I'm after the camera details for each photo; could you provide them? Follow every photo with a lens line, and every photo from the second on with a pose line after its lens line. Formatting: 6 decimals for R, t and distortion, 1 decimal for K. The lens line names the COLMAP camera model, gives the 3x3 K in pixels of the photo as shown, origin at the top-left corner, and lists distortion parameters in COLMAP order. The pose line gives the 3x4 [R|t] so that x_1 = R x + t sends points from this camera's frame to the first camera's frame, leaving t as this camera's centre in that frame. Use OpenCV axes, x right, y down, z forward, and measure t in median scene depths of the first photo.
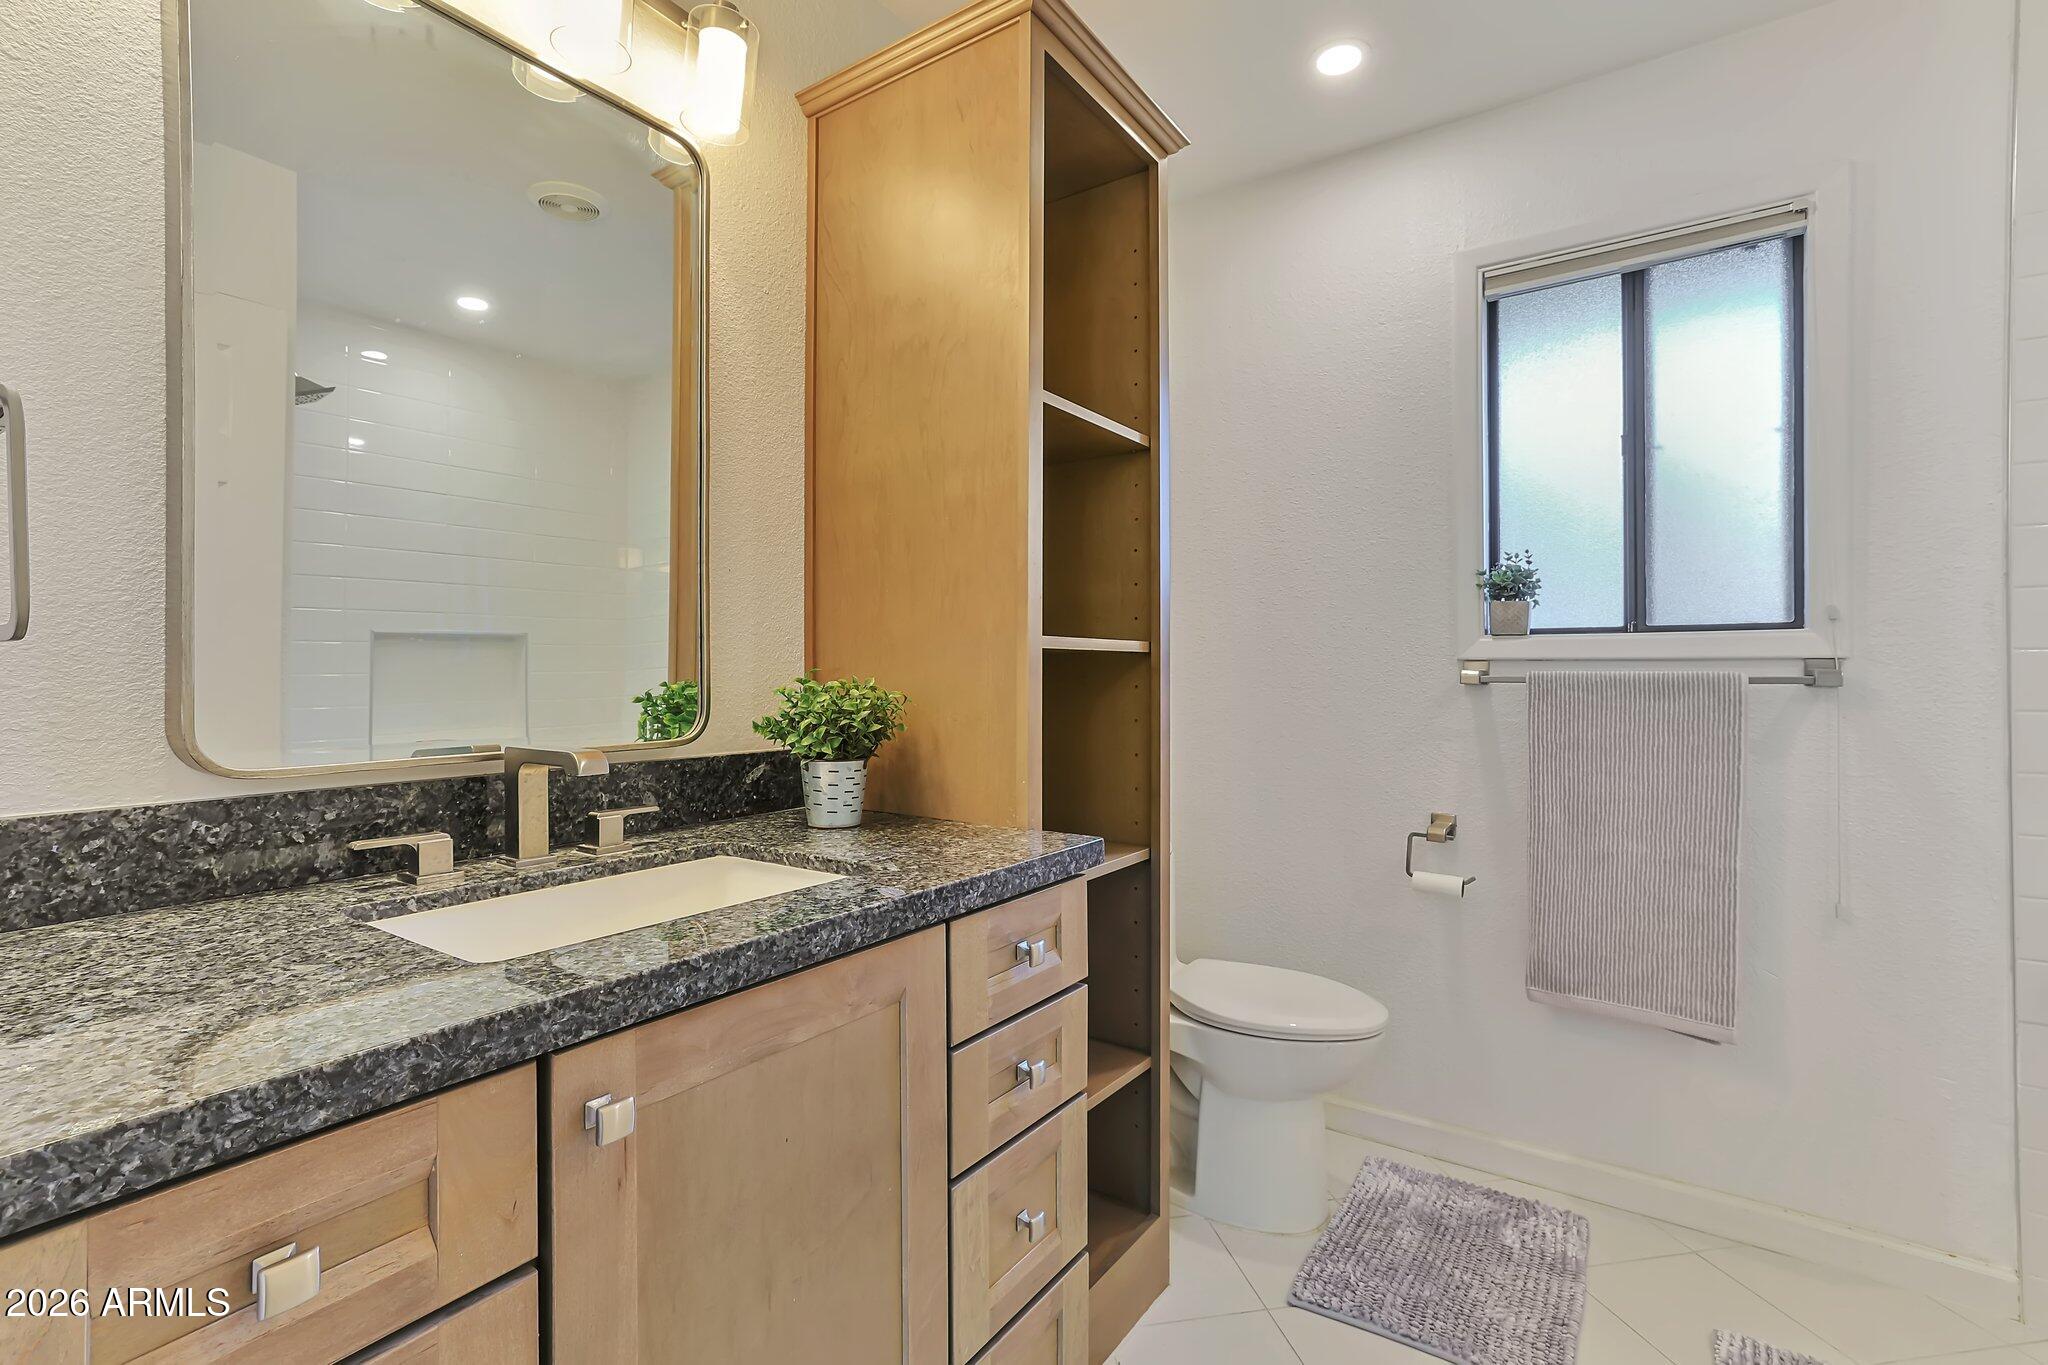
lens RADIAL K [[969.9, 0, 1028.2], [0, 969.9, 637.5], [0, 0, 1]] dist [-0.011765, 0.000527]
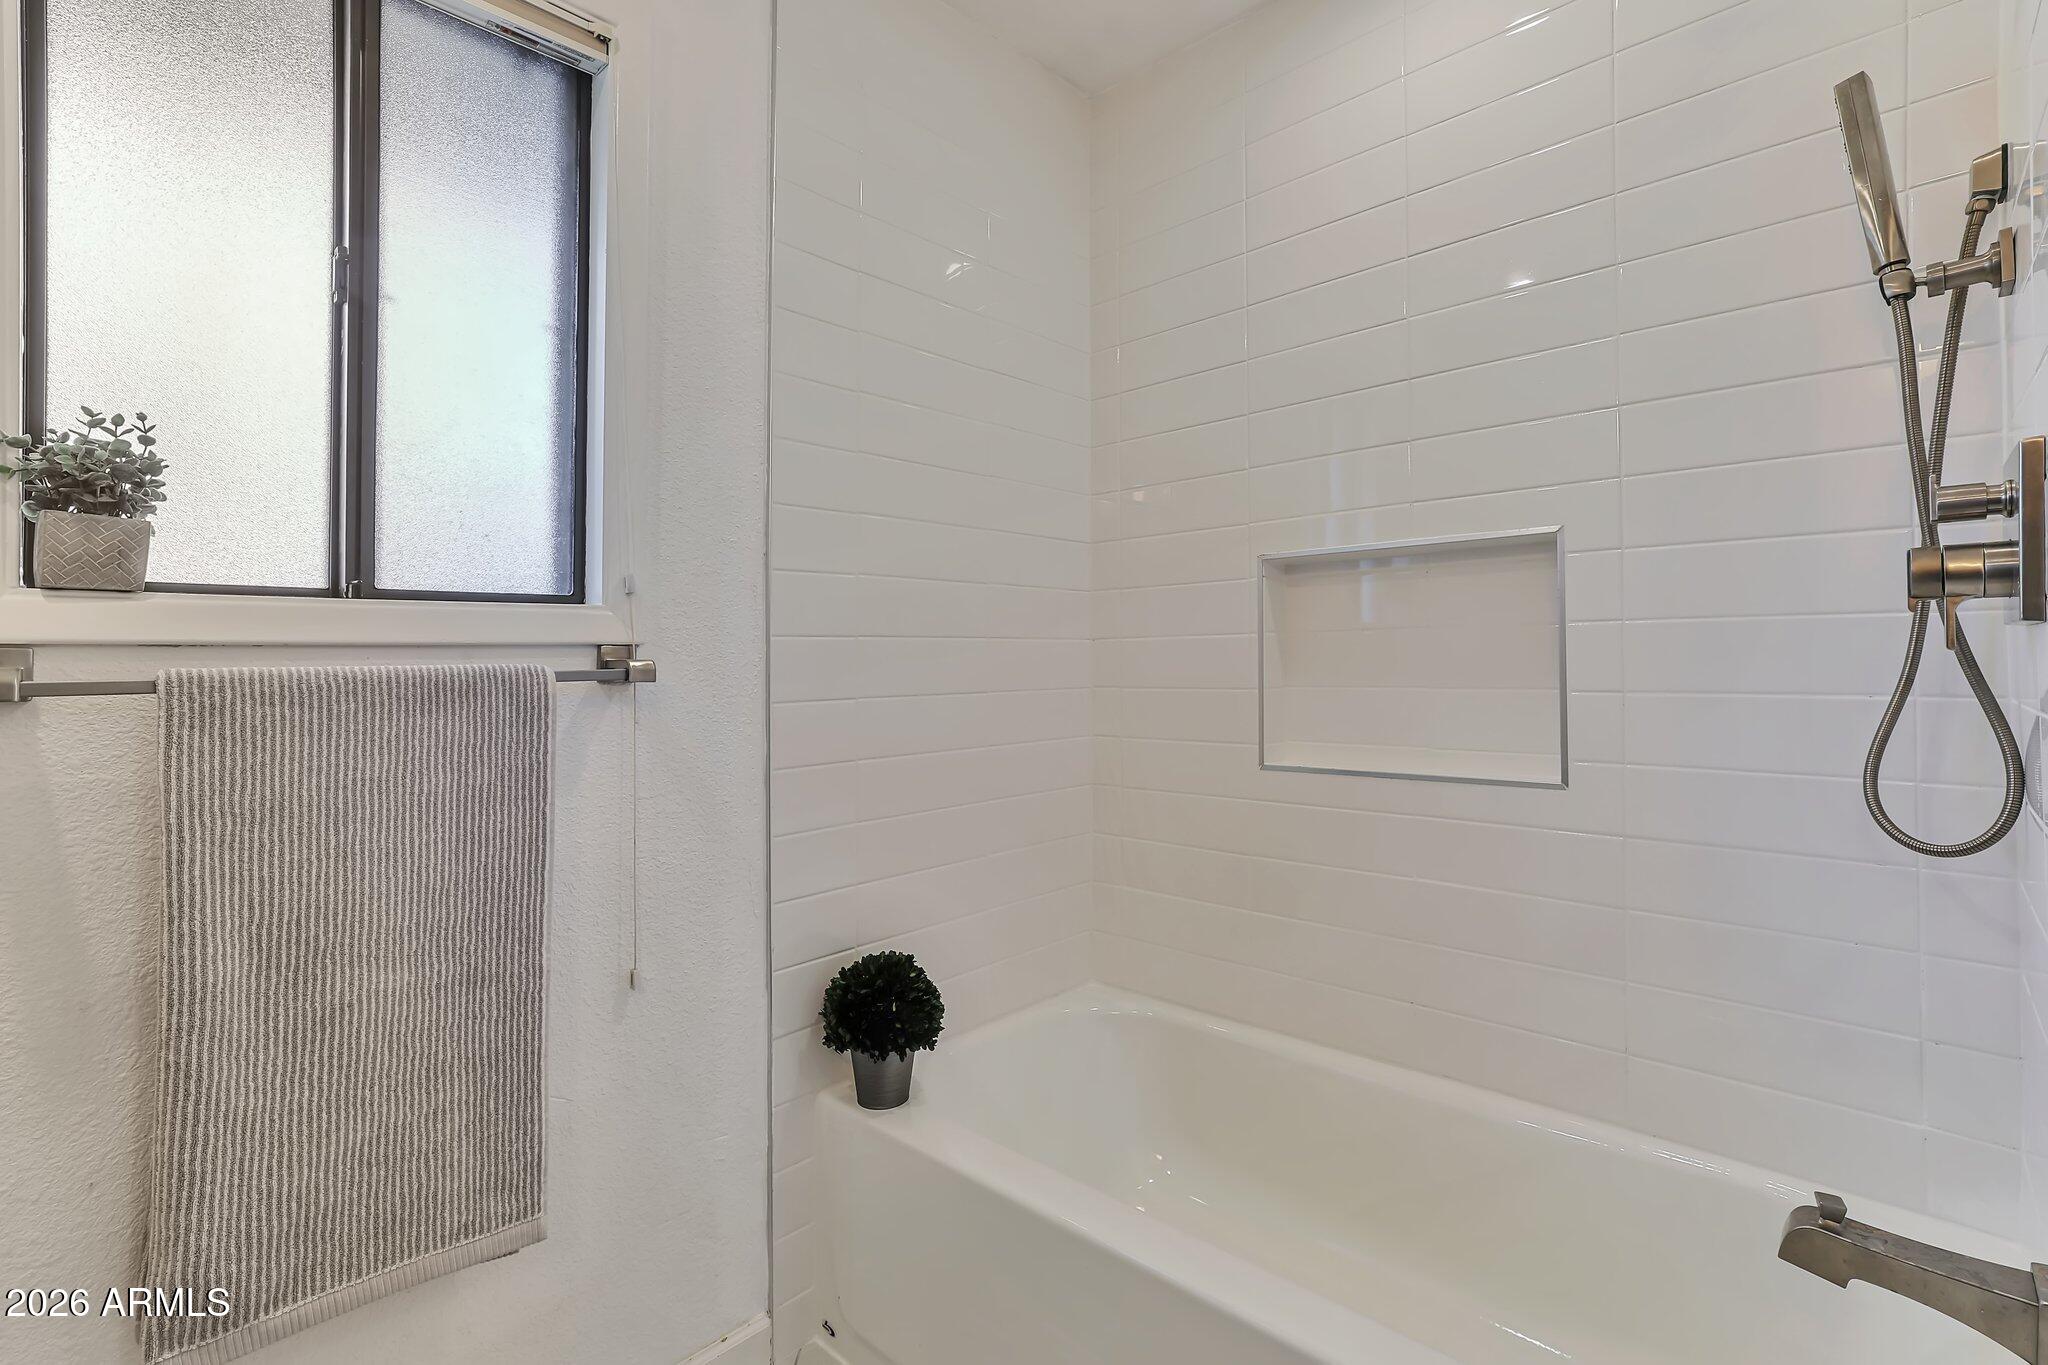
lens RADIAL K [[969.9, 0, 1028.2], [0, 969.9, 637.5], [0, 0, 1]] dist [-0.011765, 0.000527]
pose [[0.147751, 0.016908, 0.988880, 0.126810], [-0.020678, 0.999688, -0.014003, 0.019182], [-0.988808, -0.018379, 0.148054, 0.551903]]
